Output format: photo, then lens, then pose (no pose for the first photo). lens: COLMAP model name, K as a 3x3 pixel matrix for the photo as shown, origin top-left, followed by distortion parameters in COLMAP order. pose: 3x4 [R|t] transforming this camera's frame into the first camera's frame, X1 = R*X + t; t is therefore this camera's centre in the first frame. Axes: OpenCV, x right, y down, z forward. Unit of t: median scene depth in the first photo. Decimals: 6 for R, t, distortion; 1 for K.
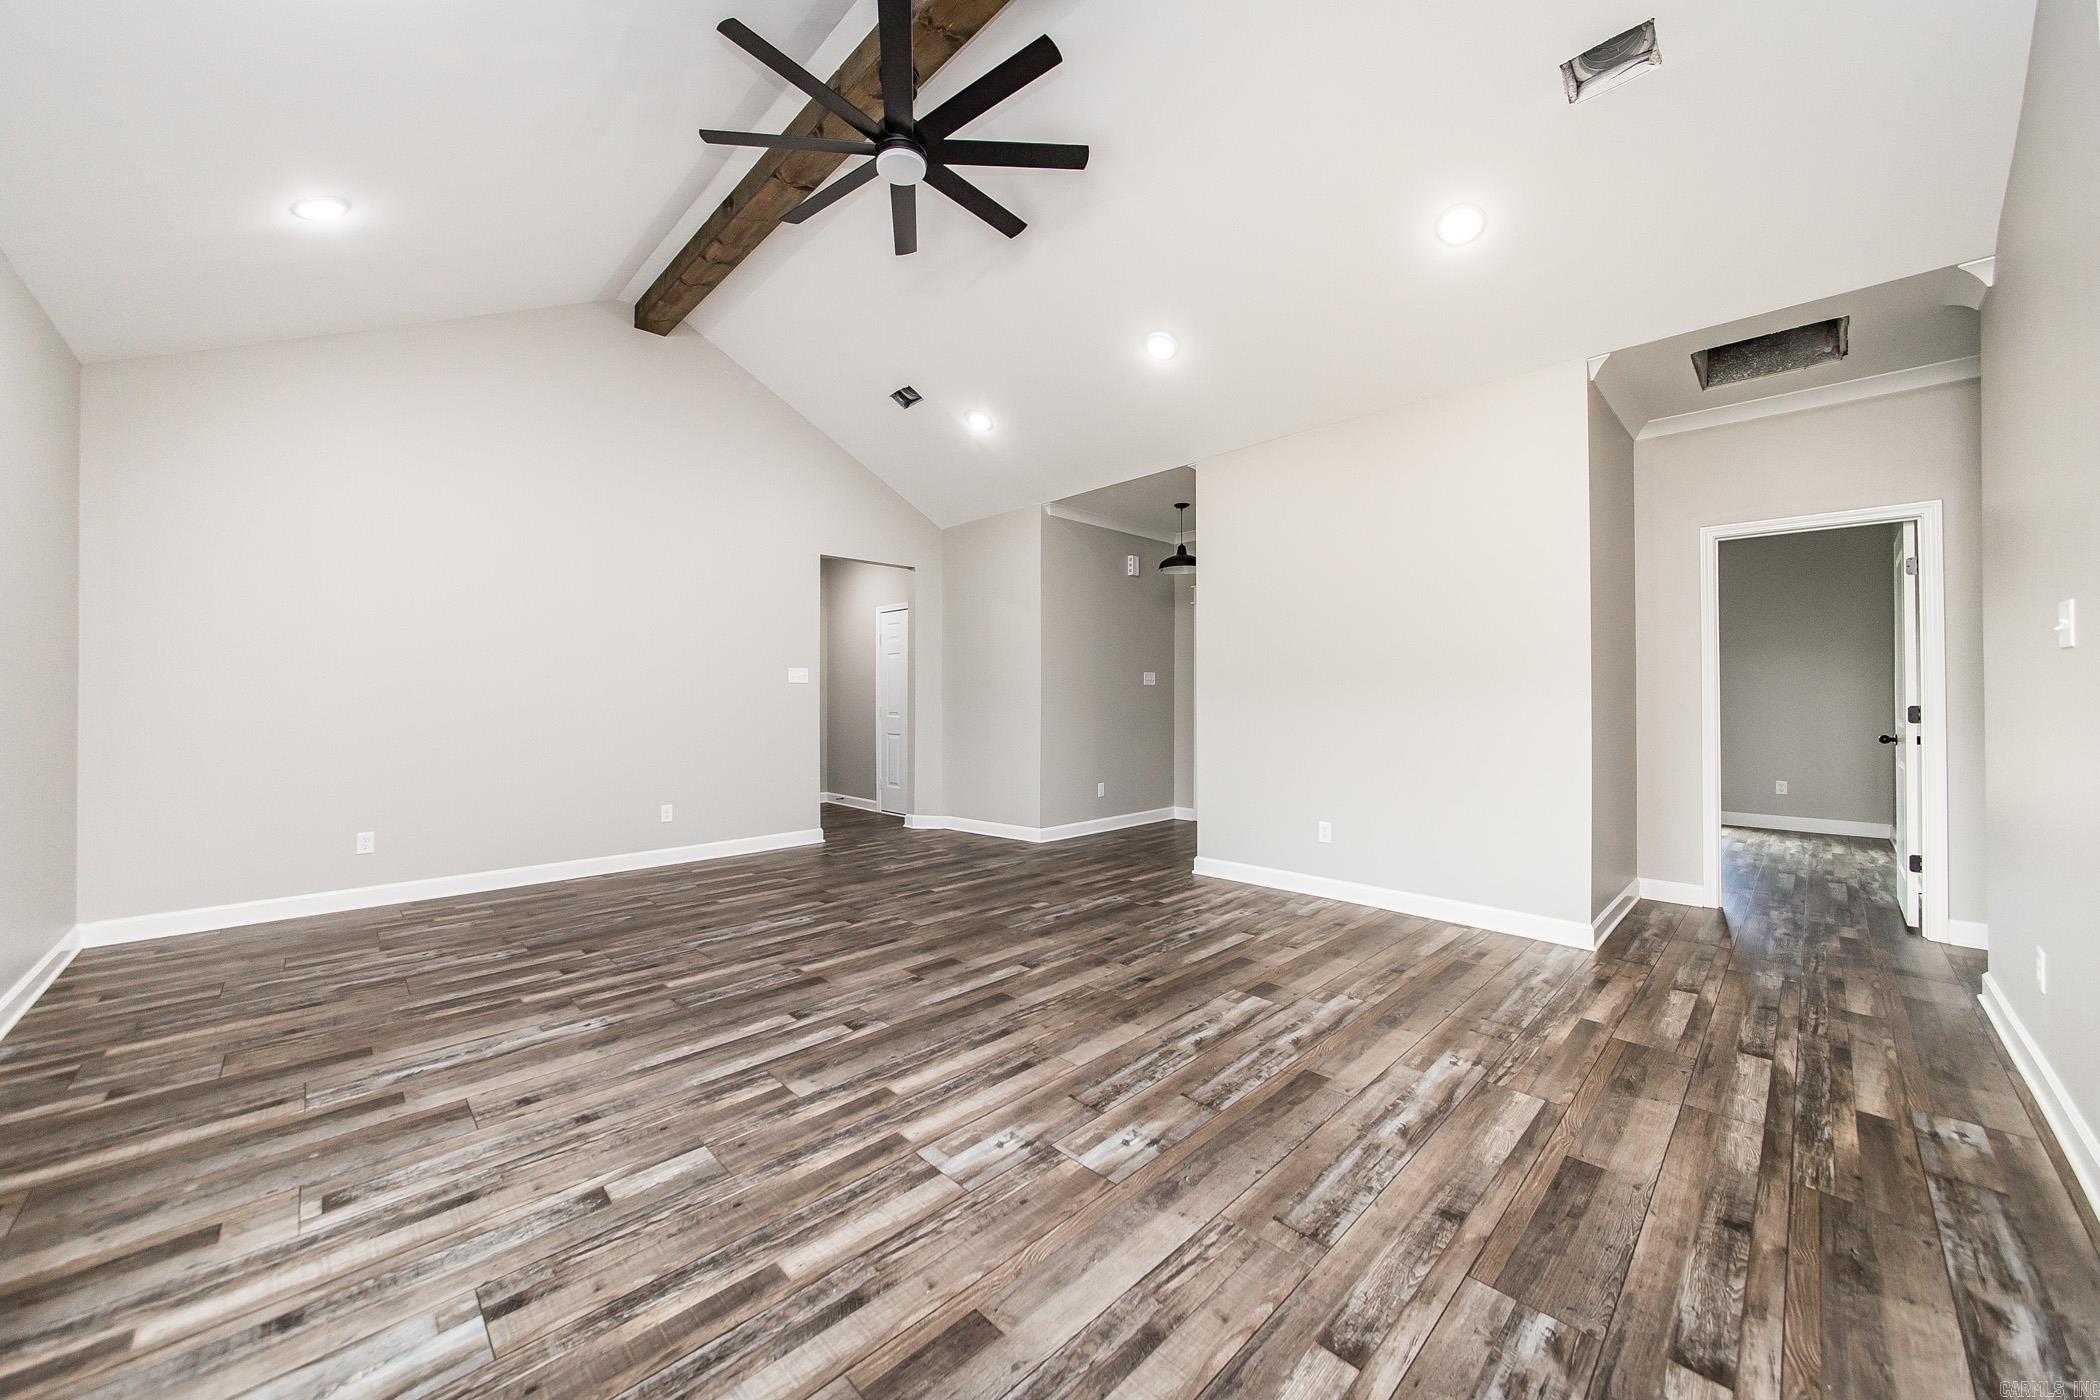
lens RADIAL K [[766.0, 0, 1045.6], [0, 766.0, 694.1], [0, 0, 1]] dist [-0.012009, 0.004700]
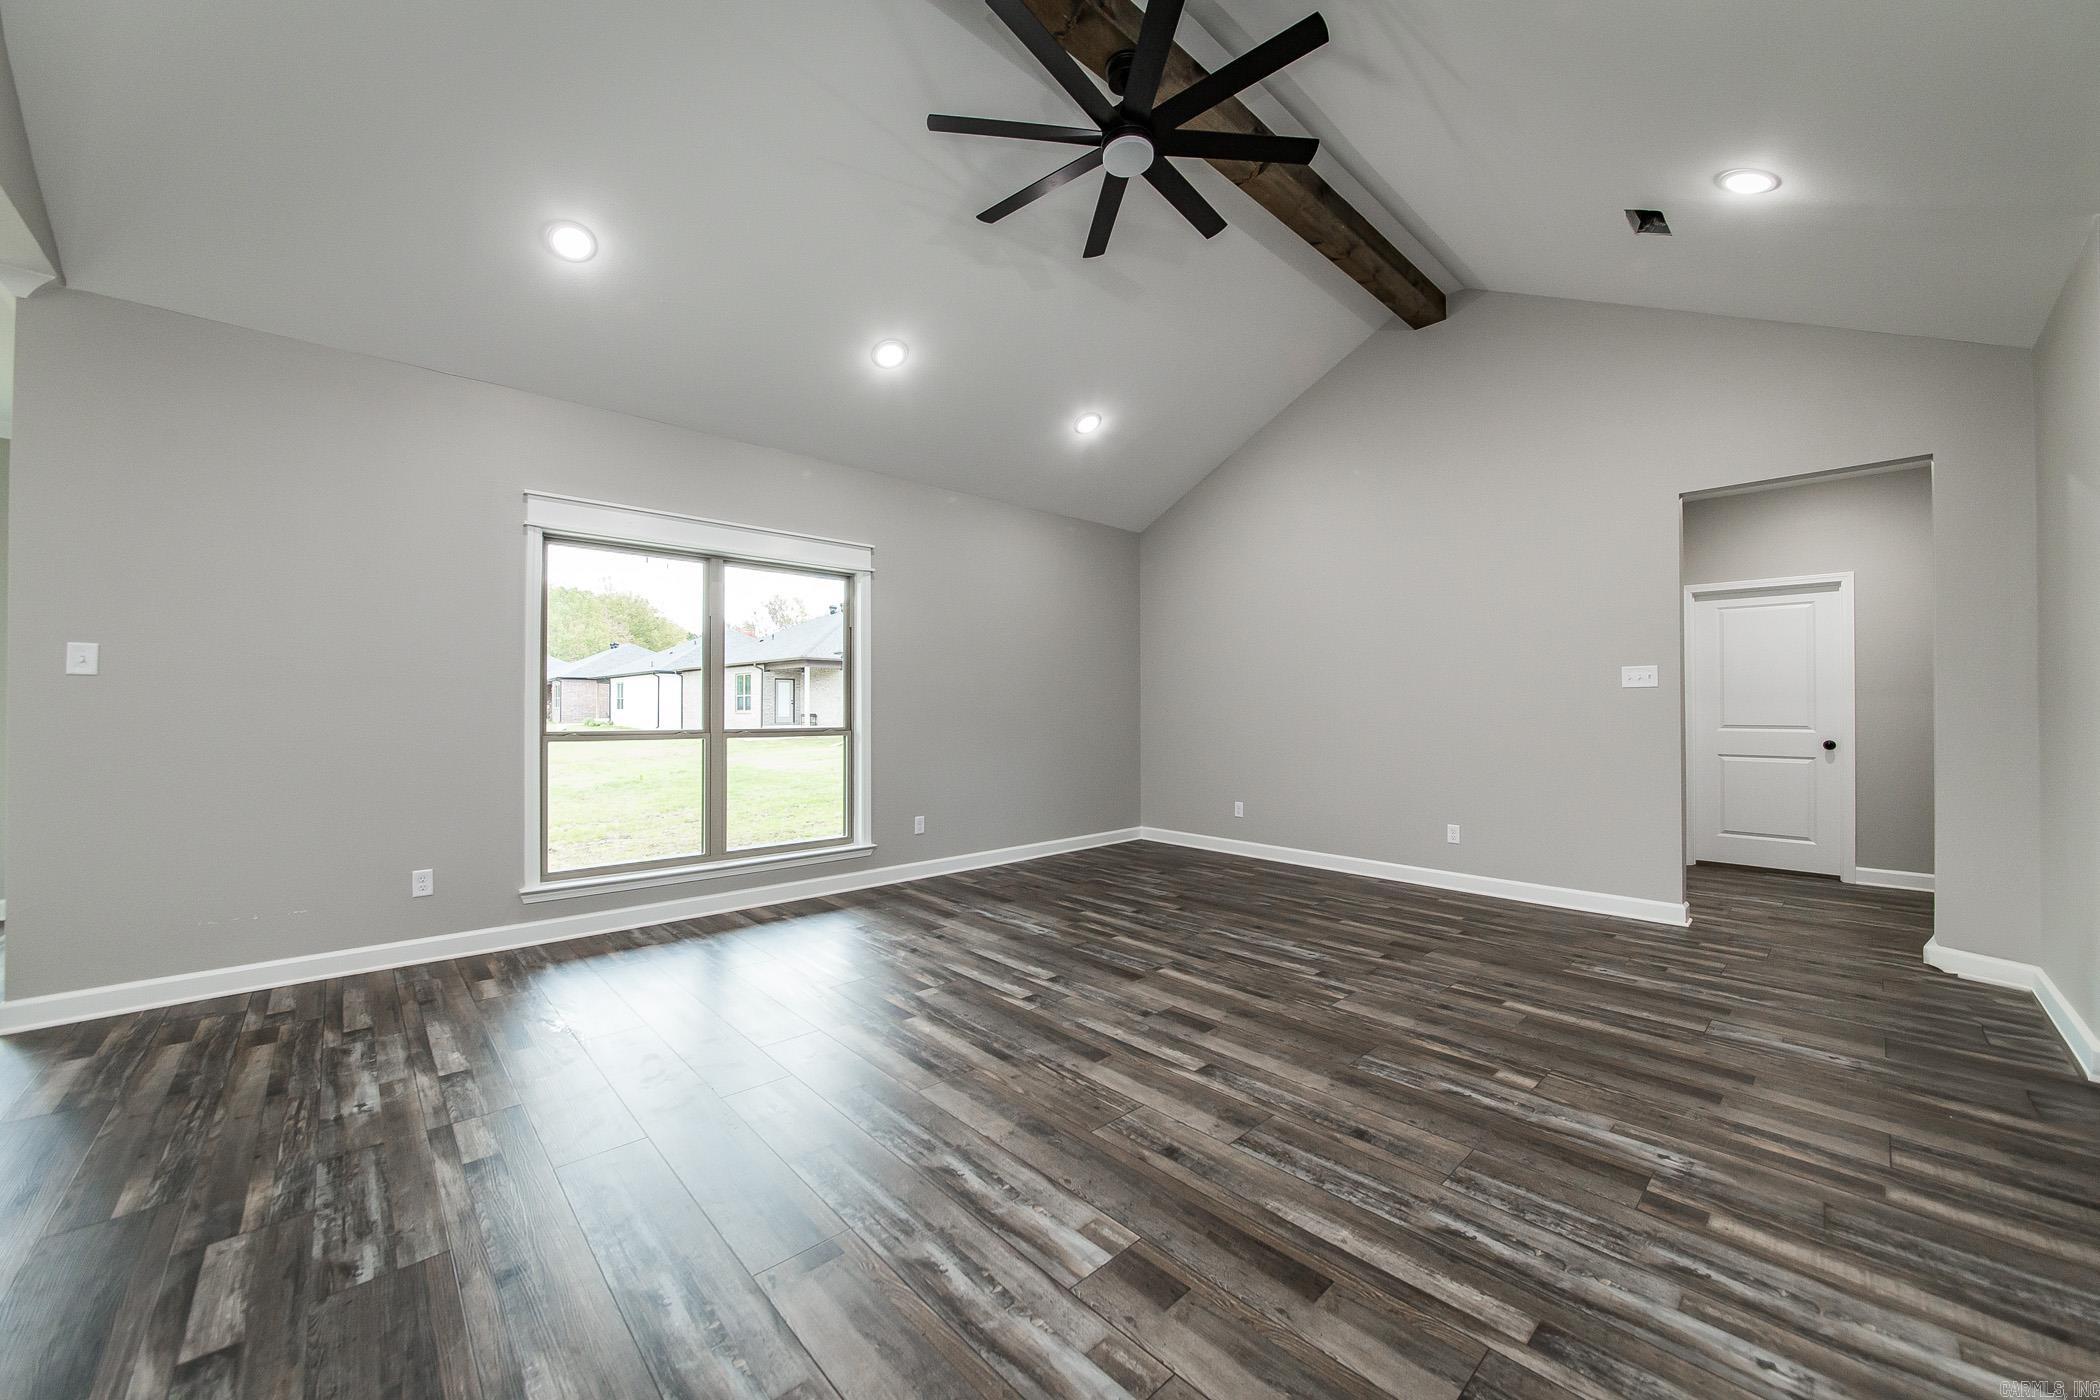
lens RADIAL K [[778.3, 0, 1036.1], [0, 778.3, 706.0], [0, 0, 1]] dist [-0.013833, 0.000144]
pose [[-0.036916, 0.000739, -0.999318, 0.863302], [0.001905, 0.999998, 0.000669, 0.000483], [0.999317, -0.001879, -0.036917, 1.008938]]
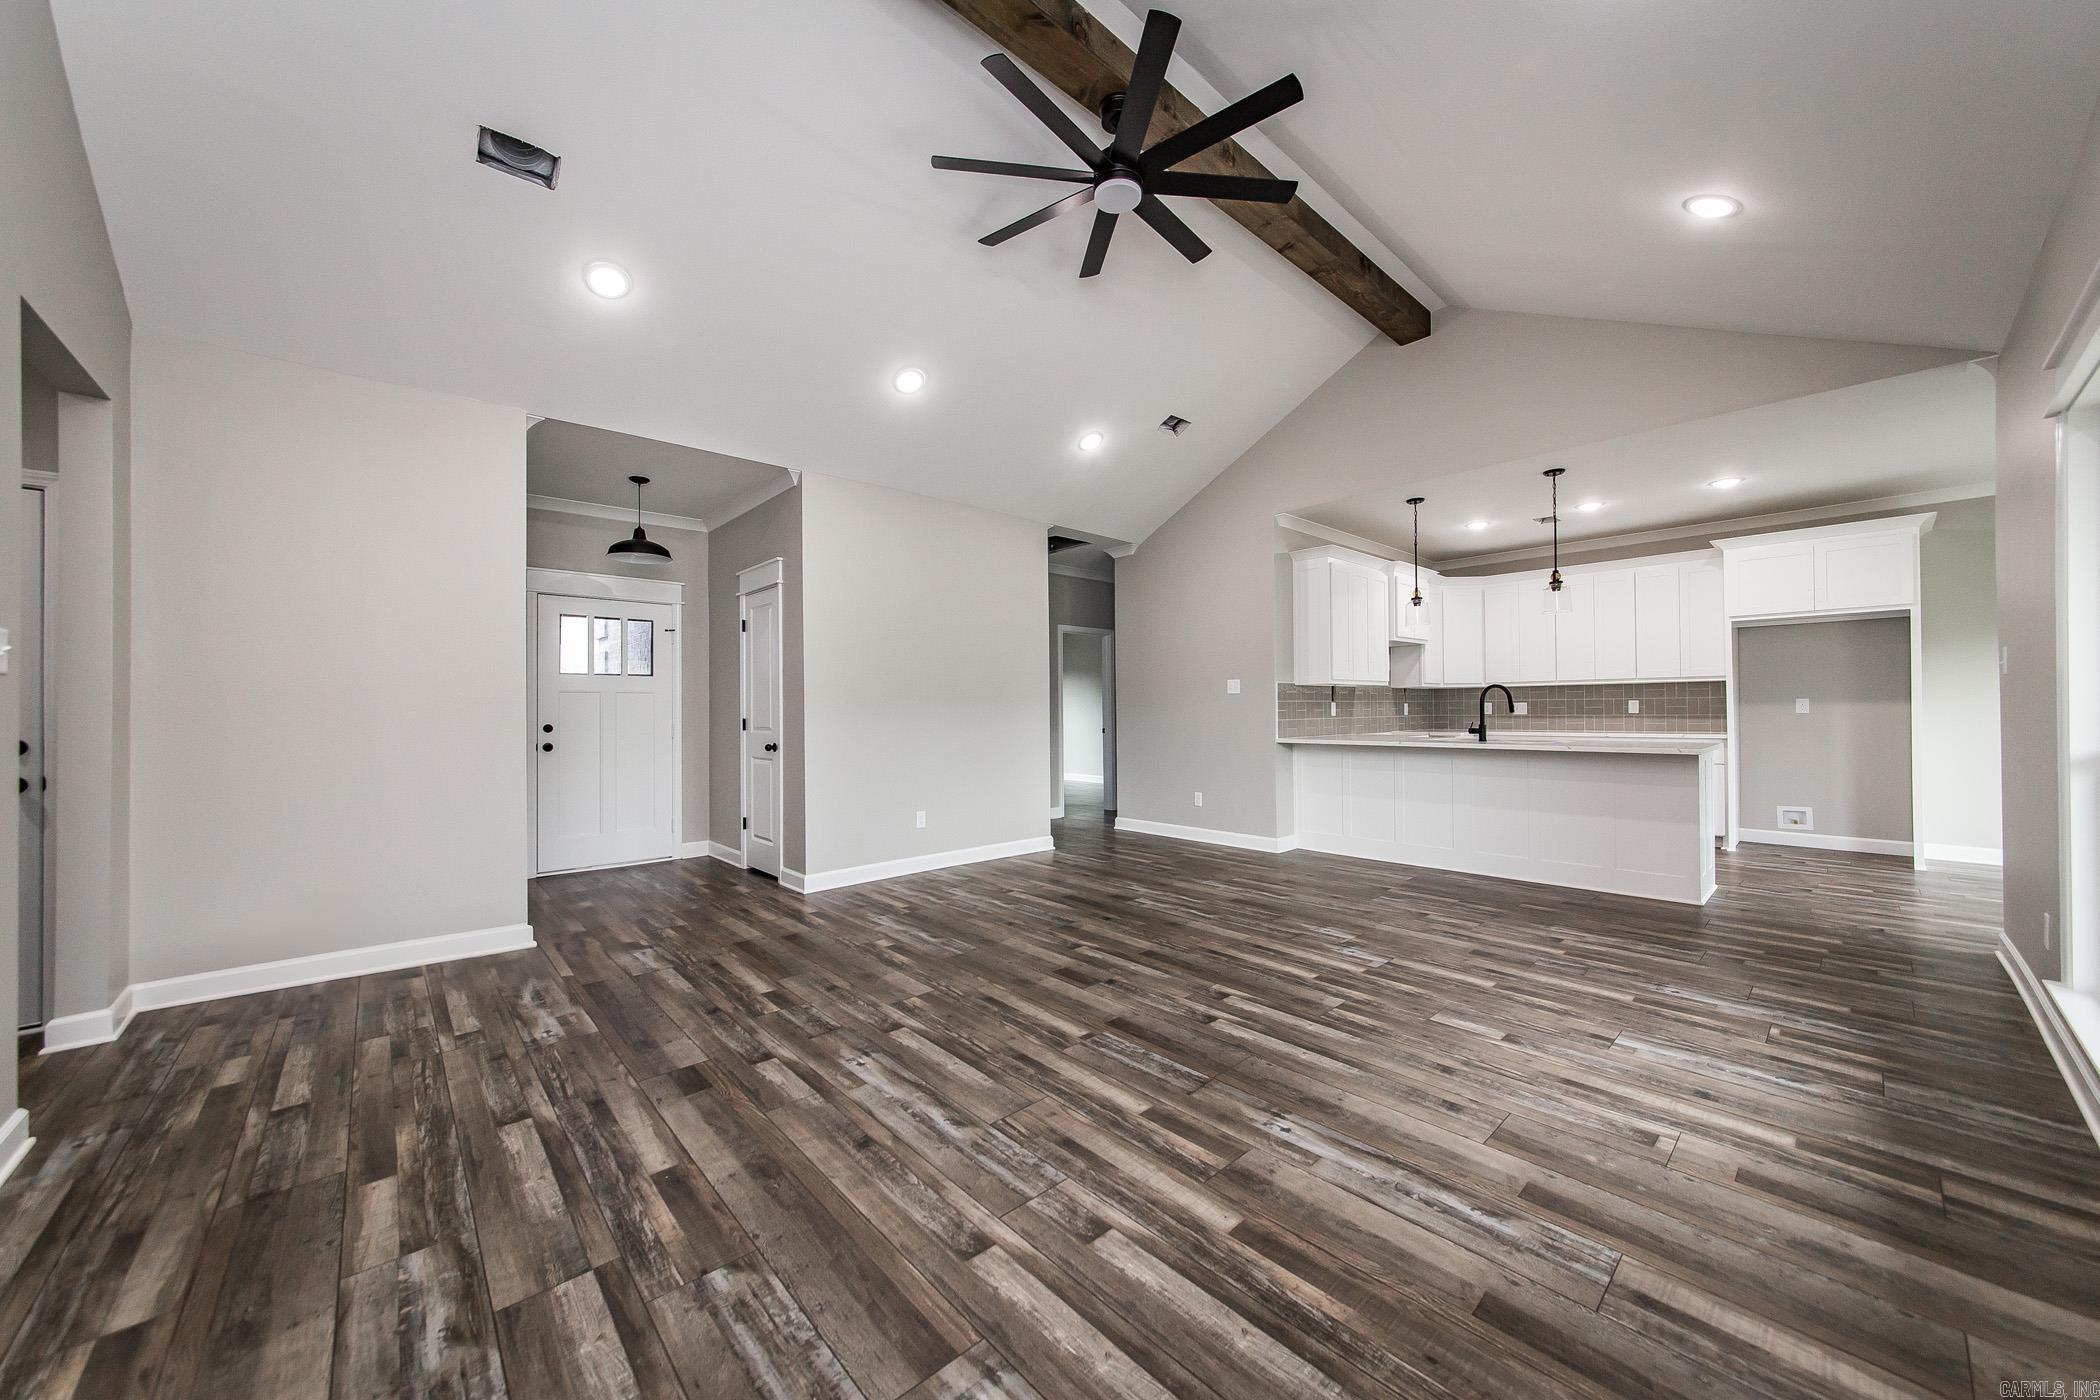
lens RADIAL K [[744.1, 0, 1044.3], [0, 744.1, 706.9], [0, 0, 1]] dist [-0.000882, -0.000130]
pose [[0.038622, 0.006438, 0.999233, -1.320168], [0.005932, 0.999960, -0.006672, 0.007744], [-0.999236, 0.006185, 0.038582, 1.171202]]
